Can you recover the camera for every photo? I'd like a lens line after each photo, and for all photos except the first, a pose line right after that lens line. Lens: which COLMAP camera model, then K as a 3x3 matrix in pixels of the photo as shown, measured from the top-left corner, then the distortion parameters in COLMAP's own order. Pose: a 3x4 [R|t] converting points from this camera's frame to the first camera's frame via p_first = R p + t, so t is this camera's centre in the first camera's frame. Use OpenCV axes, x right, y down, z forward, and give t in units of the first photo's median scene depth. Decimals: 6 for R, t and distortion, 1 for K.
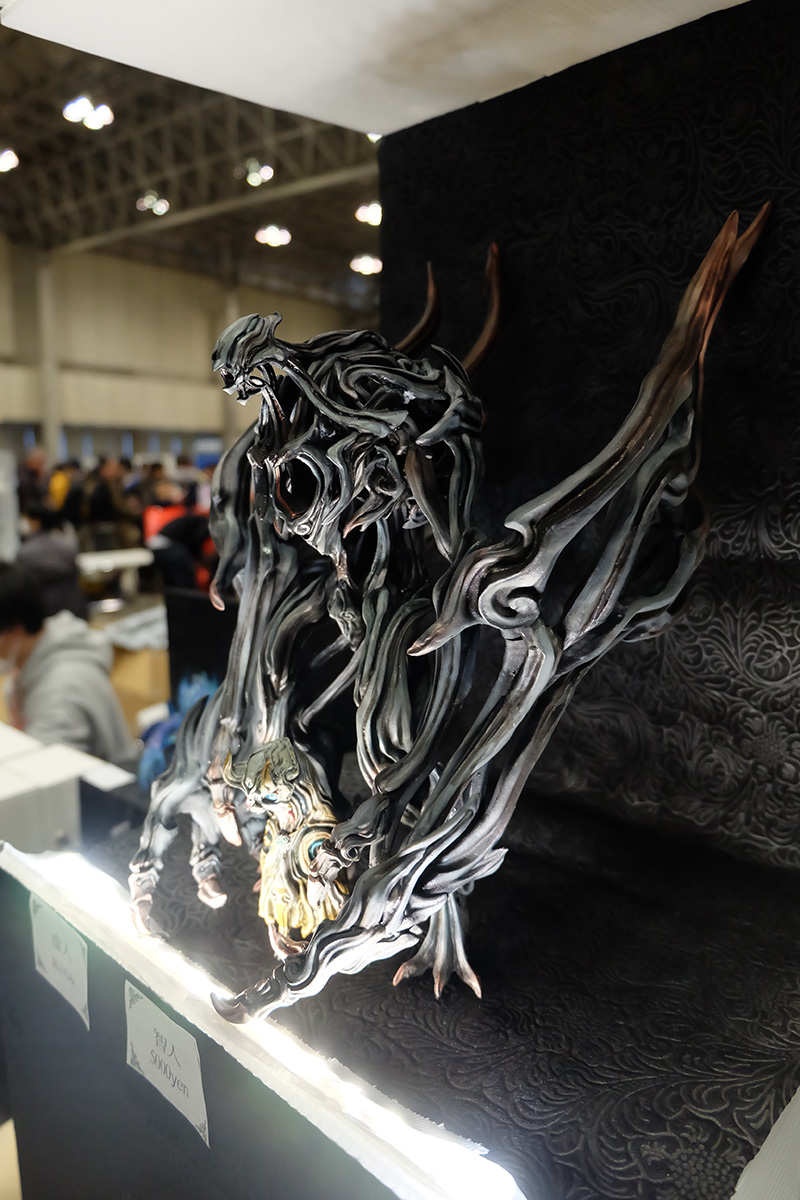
lens RADIAL K [[828.3, 0, 398.8], [0, 828.3, 619.2], [0, 0, 1]] dist [-0.055401, 0.053063]
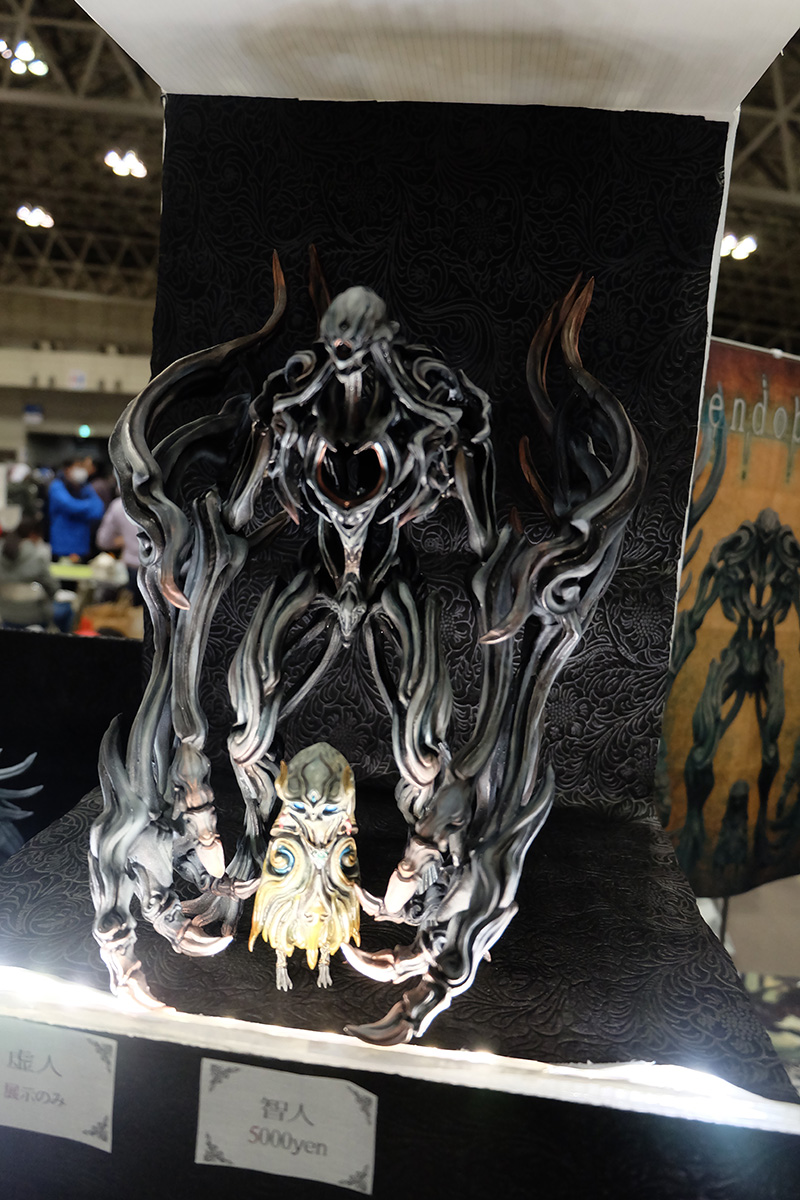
lens RADIAL K [[828.3, 0, 398.8], [0, 828.3, 619.2], [0, 0, 1]] dist [-0.055401, 0.053063]
pose [[0.791550, -0.034490, 0.610131, -0.543739], [0.039377, 0.999210, 0.005398, 0.002348], [-0.609835, 0.019753, 0.792282, 0.181155]]
